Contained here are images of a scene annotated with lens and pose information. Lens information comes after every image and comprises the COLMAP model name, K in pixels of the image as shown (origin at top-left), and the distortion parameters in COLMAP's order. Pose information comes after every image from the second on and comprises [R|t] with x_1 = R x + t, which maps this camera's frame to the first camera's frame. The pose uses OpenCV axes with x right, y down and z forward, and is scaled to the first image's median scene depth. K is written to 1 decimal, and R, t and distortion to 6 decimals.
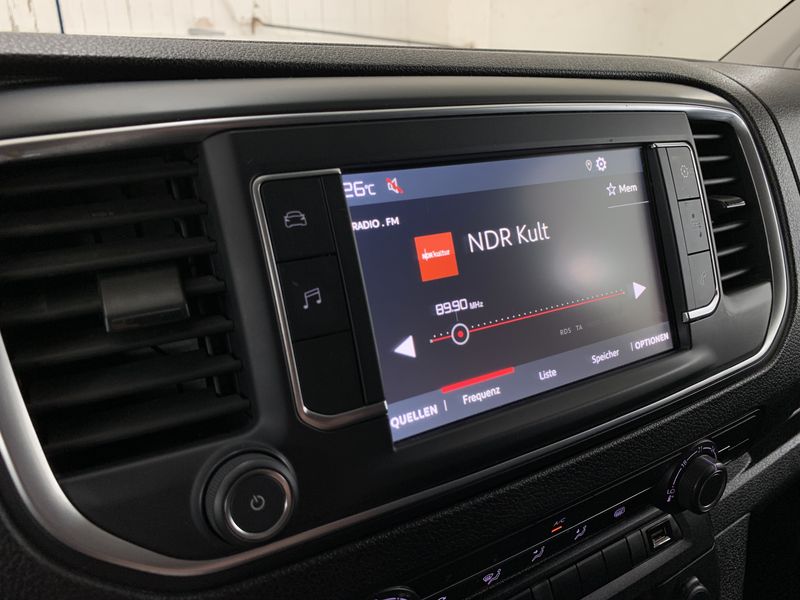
lens RADIAL K [[640.6, 0, 402.6], [0, 640.6, 299.6], [0, 0, 1]] dist [0.002274, 0.002078]
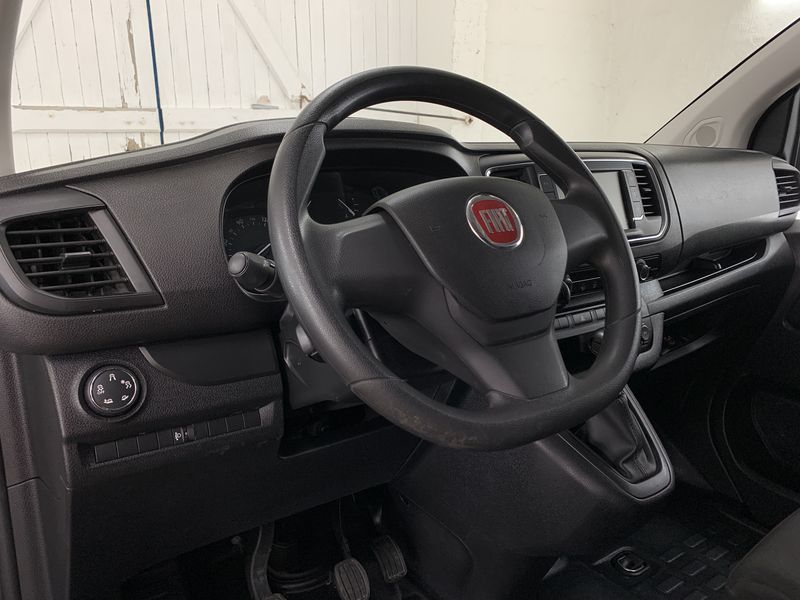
lens RADIAL K [[618.1, 0, 400.7], [0, 618.1, 301.7], [0, 0, 1]] dist [0.007716, -0.000748]
pose [[0.999505, -0.006595, 0.030770, -1.026701], [0.008945, 0.997000, -0.076884, 0.801765], [-0.030170, 0.077121, 0.996565, -2.528543]]
